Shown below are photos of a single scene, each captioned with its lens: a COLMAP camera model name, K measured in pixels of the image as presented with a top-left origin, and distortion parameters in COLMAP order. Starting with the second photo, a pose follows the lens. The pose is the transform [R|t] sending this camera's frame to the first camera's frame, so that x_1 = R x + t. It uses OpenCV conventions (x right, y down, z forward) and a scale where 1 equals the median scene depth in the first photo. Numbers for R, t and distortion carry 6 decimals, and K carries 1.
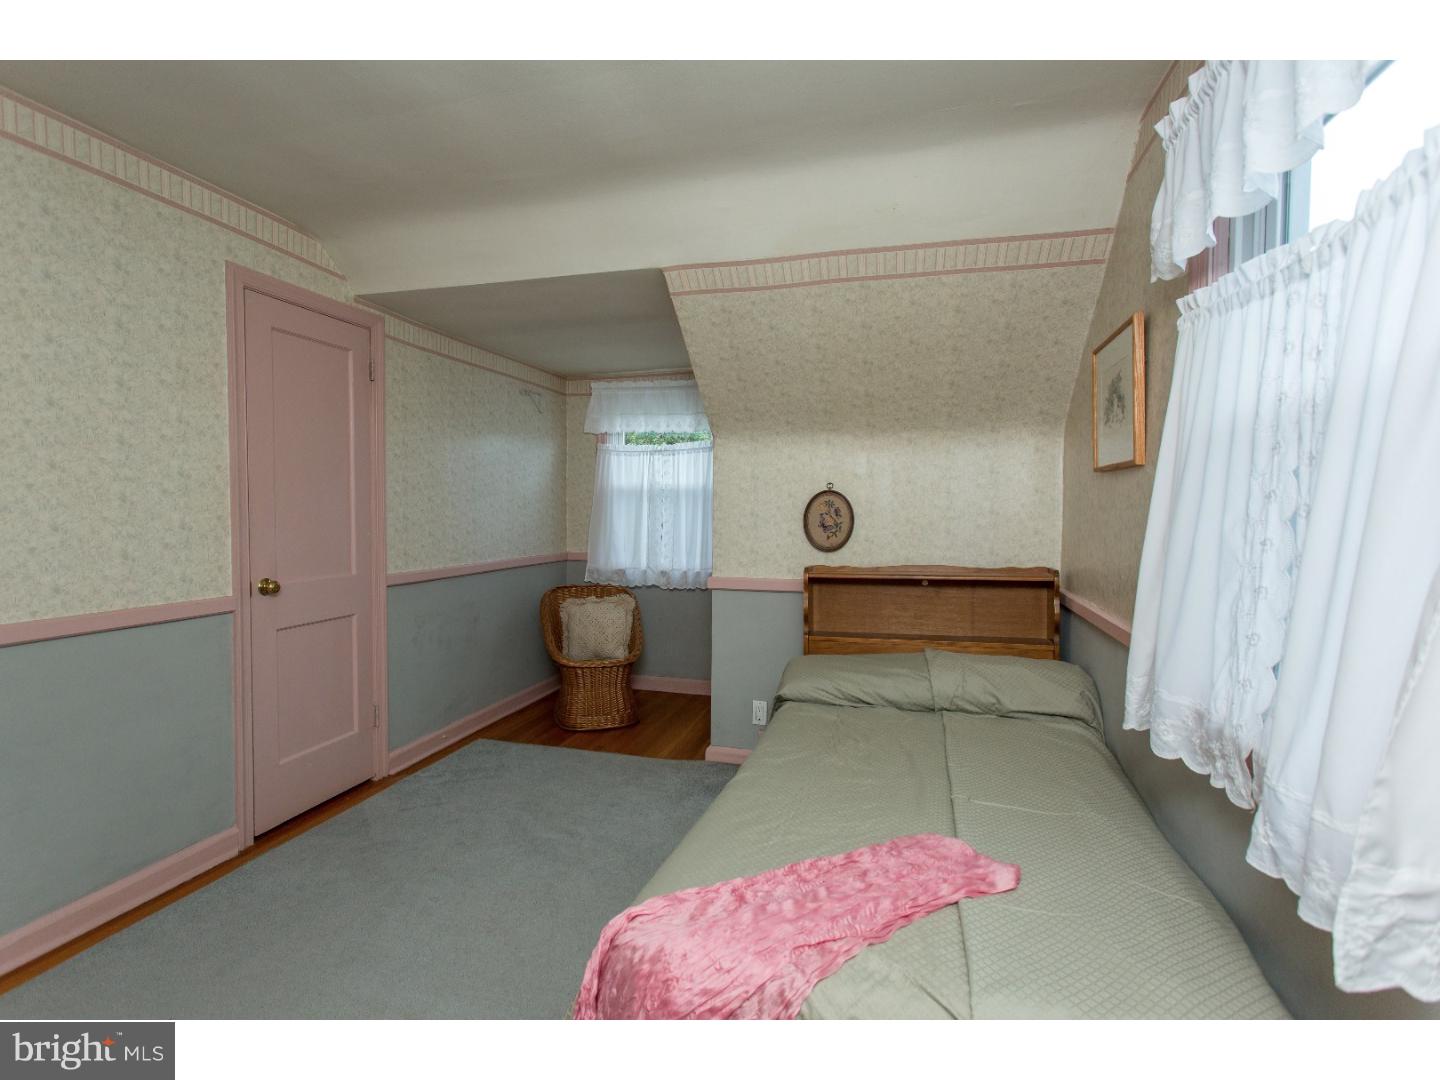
lens RADIAL K [[697.5, 0, 726.0], [0, 697.5, 530.8], [0, 0, 1]] dist [-0.004699, 0.000352]
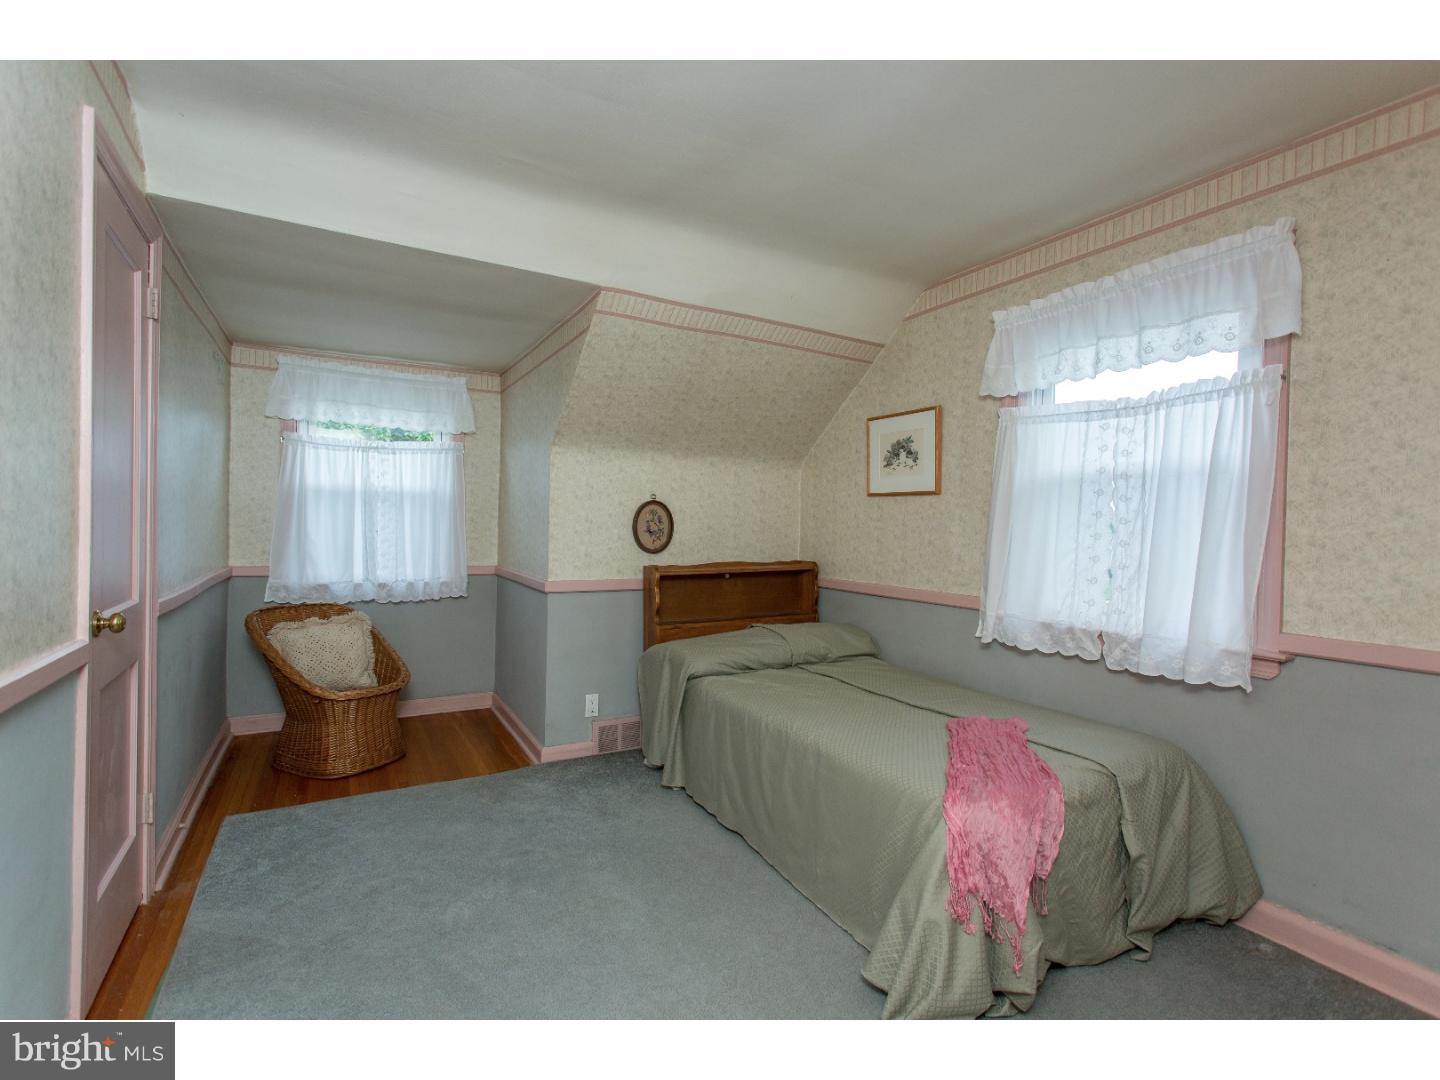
lens RADIAL K [[672.7, 0, 728.9], [0, 672.7, 534.2], [0, 0, 1]] dist [-0.004112, 0.000305]
pose [[0.701854, -0.002736, 0.712316, -0.492286], [0.007996, 0.999960, -0.004038, 0.002775], [-0.712276, 0.008530, 0.701848, 0.109353]]
